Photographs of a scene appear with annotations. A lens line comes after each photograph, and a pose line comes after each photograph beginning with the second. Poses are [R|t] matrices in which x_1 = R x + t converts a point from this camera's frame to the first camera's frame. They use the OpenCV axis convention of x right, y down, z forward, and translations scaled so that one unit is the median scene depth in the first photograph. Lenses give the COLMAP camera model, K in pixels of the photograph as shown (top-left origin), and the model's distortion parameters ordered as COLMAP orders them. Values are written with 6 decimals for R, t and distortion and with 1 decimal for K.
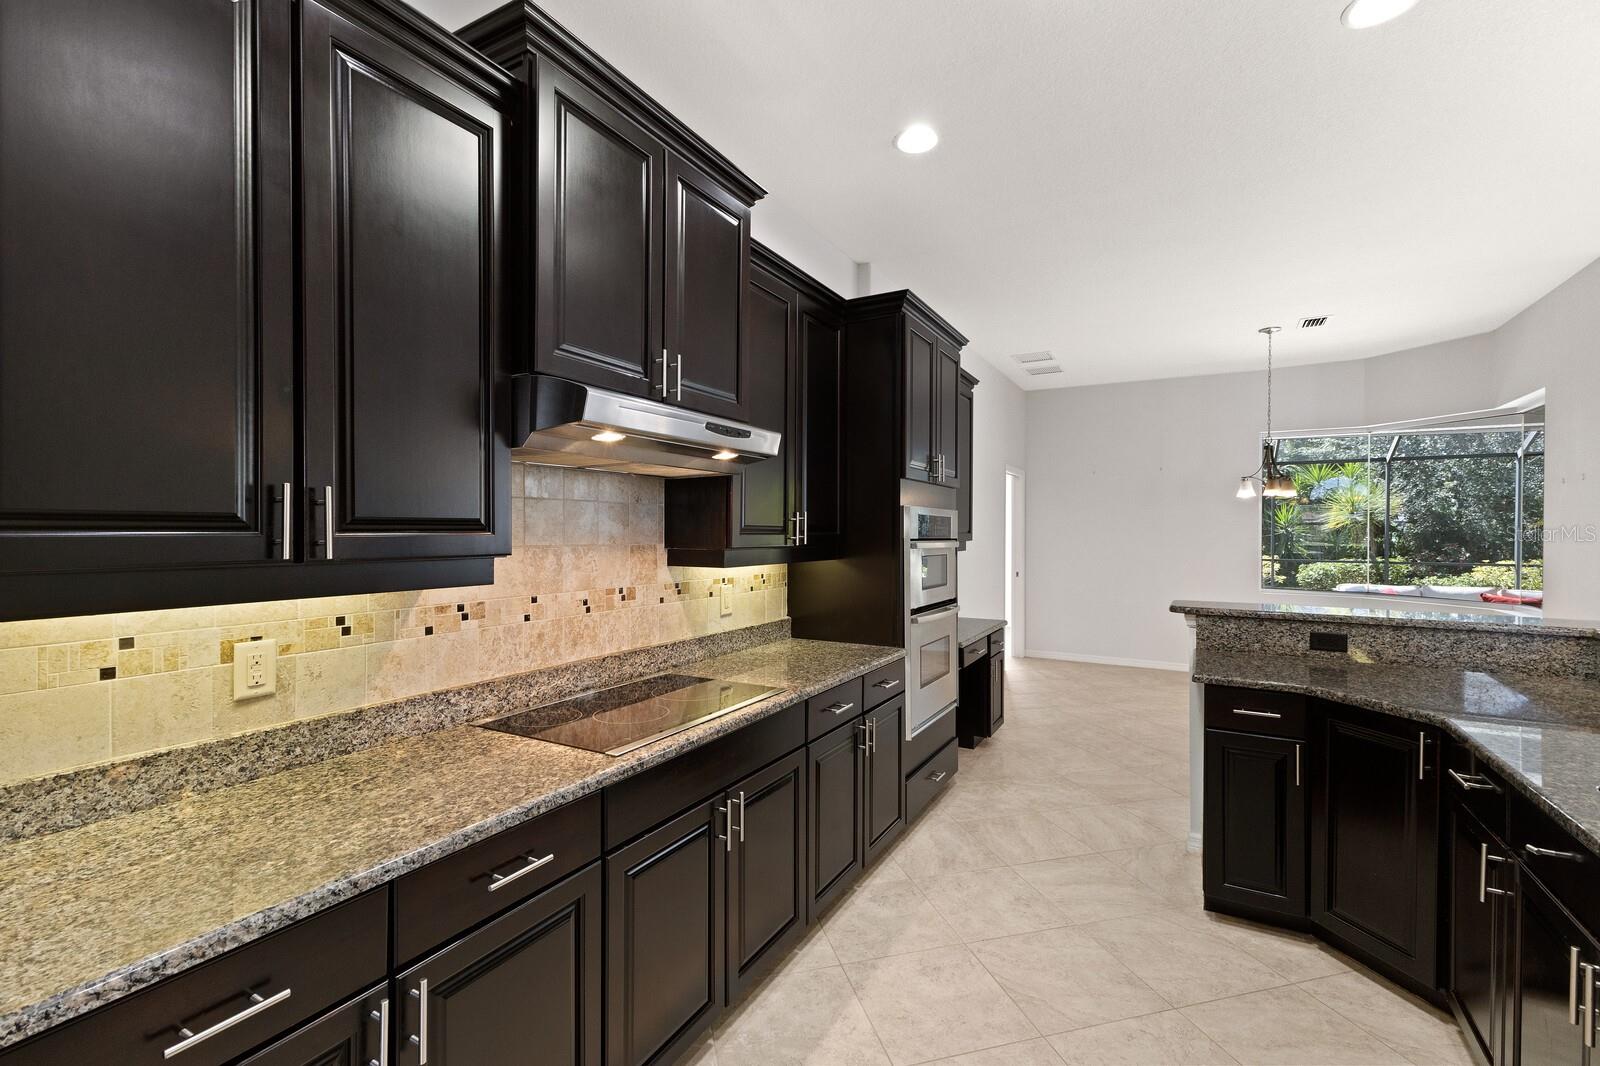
lens RADIAL K [[693.3, 0, 796.7], [0, 693.3, 540.6], [0, 0, 1]] dist [0.020472, -0.004069]
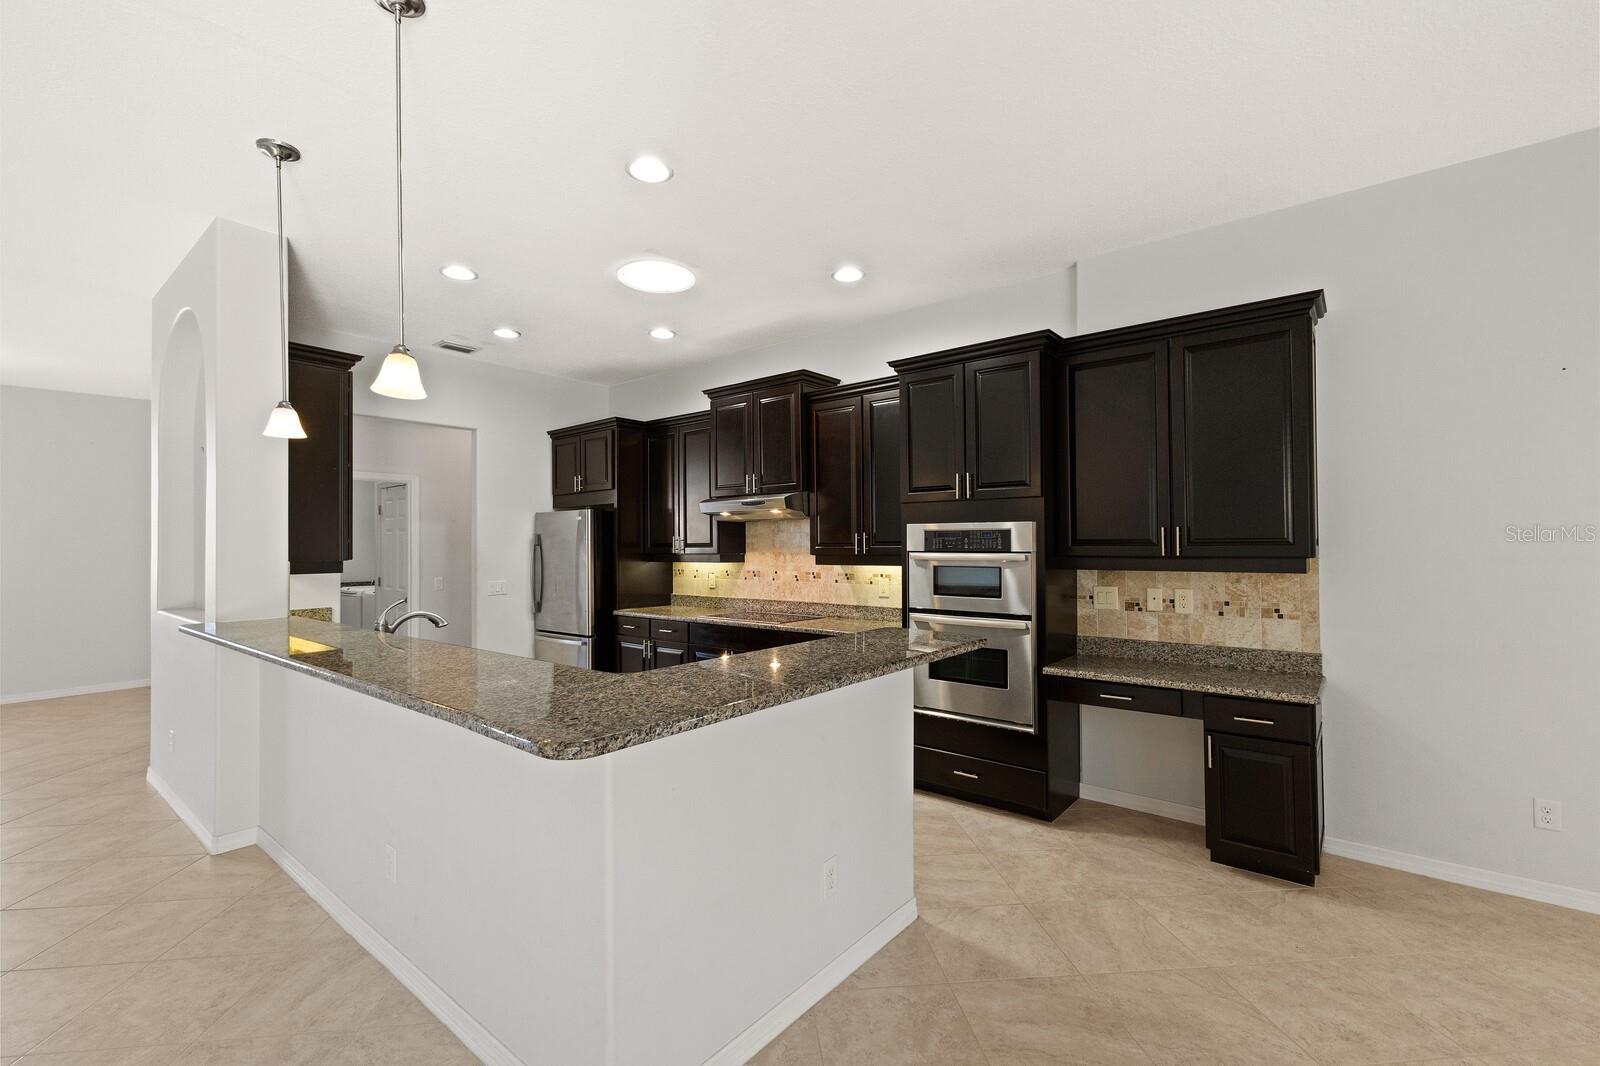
lens RADIAL K [[693.3, 0, 800.3], [0, 693.3, 534.4], [0, 0, 1]] dist [0.020472, -0.004069]
pose [[-0.172008, -0.012997, -0.985010, 1.663263], [-0.003322, 0.999915, -0.012614, -0.019479], [0.985090, 0.001103, -0.172036, 1.185111]]
